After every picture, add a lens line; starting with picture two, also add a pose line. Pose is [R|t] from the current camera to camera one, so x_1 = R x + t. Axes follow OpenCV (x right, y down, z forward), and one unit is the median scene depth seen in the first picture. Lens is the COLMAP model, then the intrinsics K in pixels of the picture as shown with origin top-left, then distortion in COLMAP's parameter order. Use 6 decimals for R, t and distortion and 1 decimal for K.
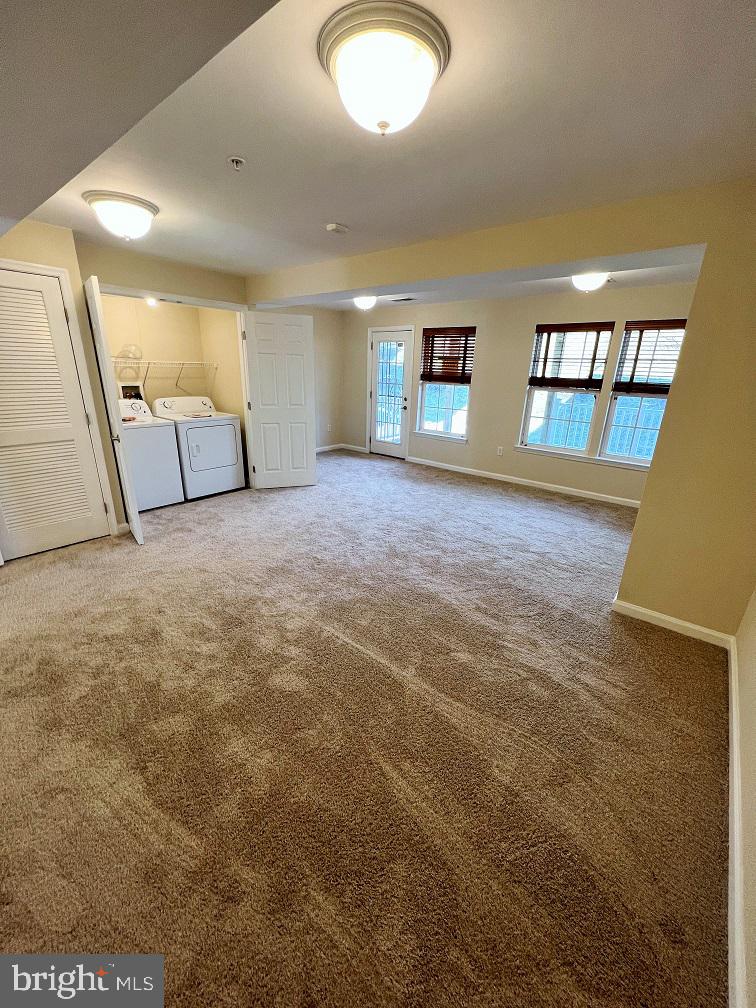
lens RADIAL K [[402.2, 0, 380.6], [0, 402.2, 506.4], [0, 0, 1]] dist [-0.000572, -0.000356]
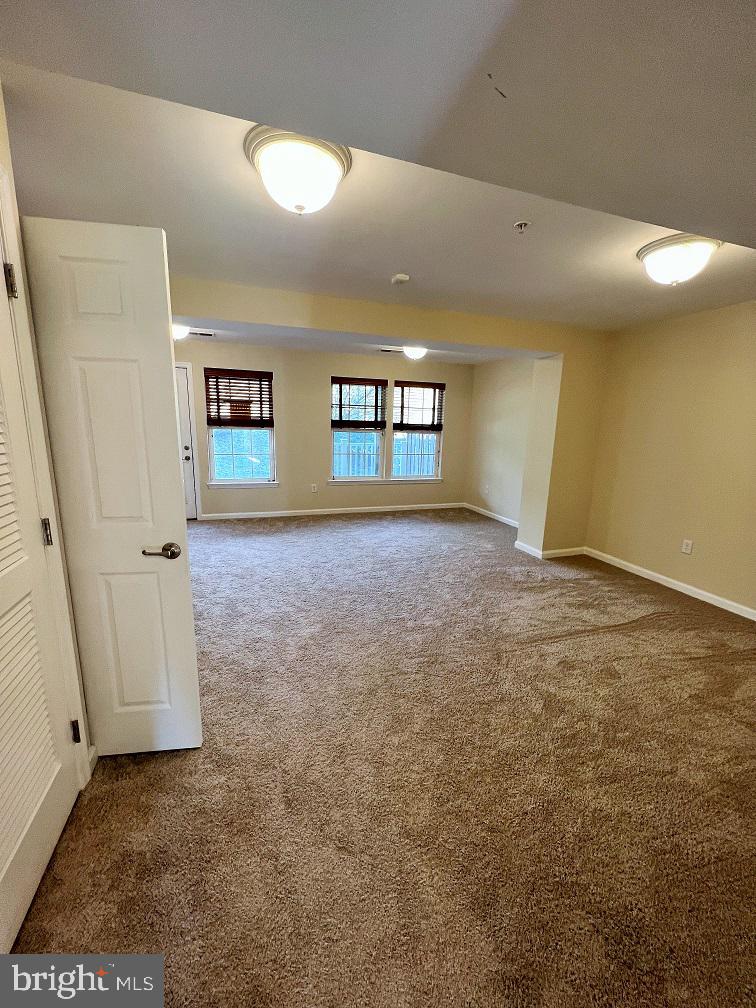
lens RADIAL K [[402.2, 0, 382.8], [0, 402.2, 505.4], [0, 0, 1]] dist [-0.000572, -0.000356]
pose [[0.513563, -0.187675, 0.837276, -0.527074], [0.270718, 0.961388, 0.049444, -0.100619], [-0.814227, 0.201273, 0.544540, 0.291217]]
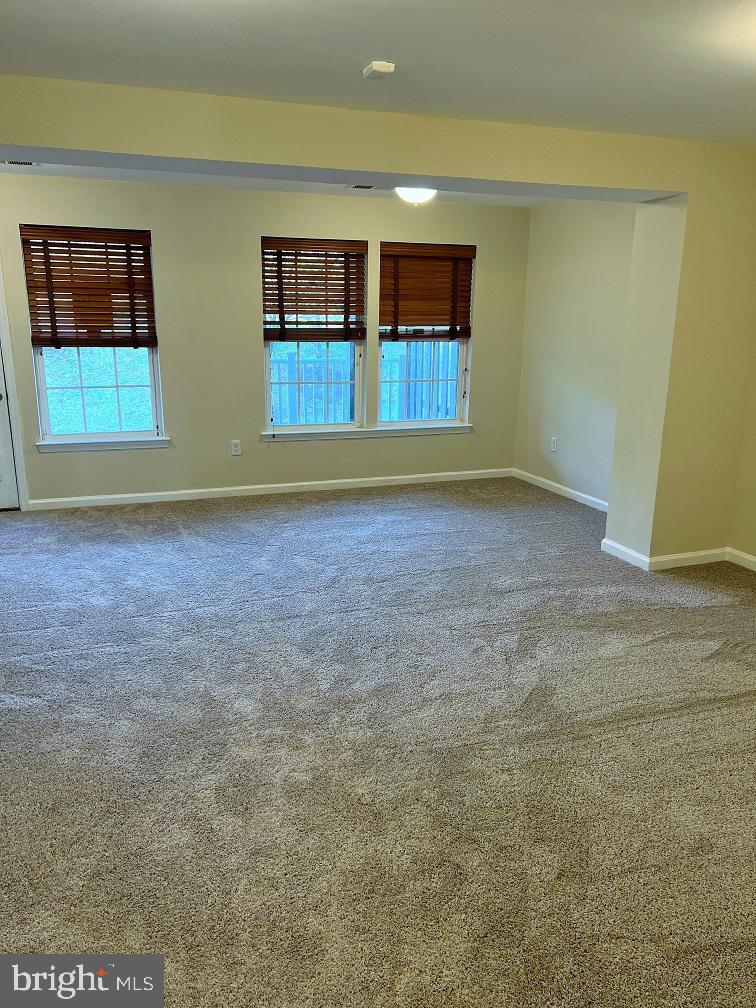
lens RADIAL K [[754.2, 0, 376.1], [0, 754.2, 509.7], [0, 0, 1]] dist [0.044545, -0.027103]
pose [[0.501518, -0.243635, 0.830133, -0.545809], [0.287228, 0.951993, 0.105874, -0.113038], [-0.816076, 0.185340, 0.547421, 0.264617]]
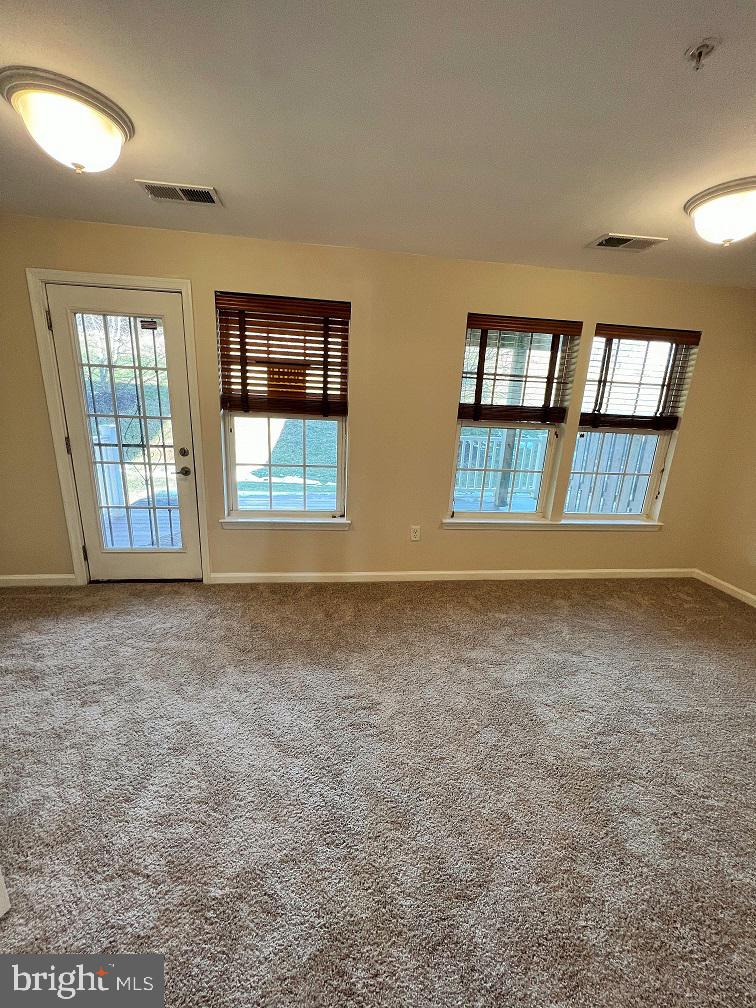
lens RADIAL K [[402.2, 0, 379.9], [0, 402.2, 504.0], [0, 0, 1]] dist [-0.000572, -0.000356]
pose [[0.683989, -0.184711, 0.705720, -0.130223], [0.211975, 0.975995, 0.050003, -0.223902], [-0.698015, 0.115394, 0.706724, 0.654884]]
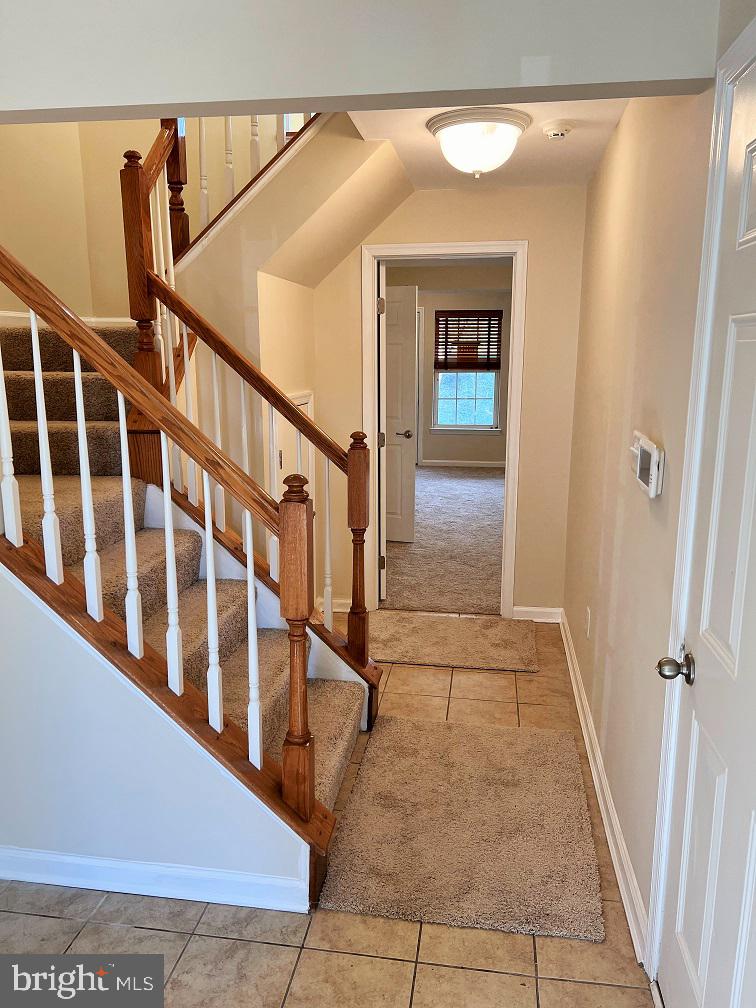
lens RADIAL K [[754.2, 0, 377.2], [0, 754.2, 512.9], [0, 0, 1]] dist [0.044545, -0.027103]
pose [[0.855069, -0.137998, 0.499814, -0.959089], [0.195243, 0.978677, -0.063805, 0.070899], [-0.480351, 0.152143, 0.863780, -0.312691]]
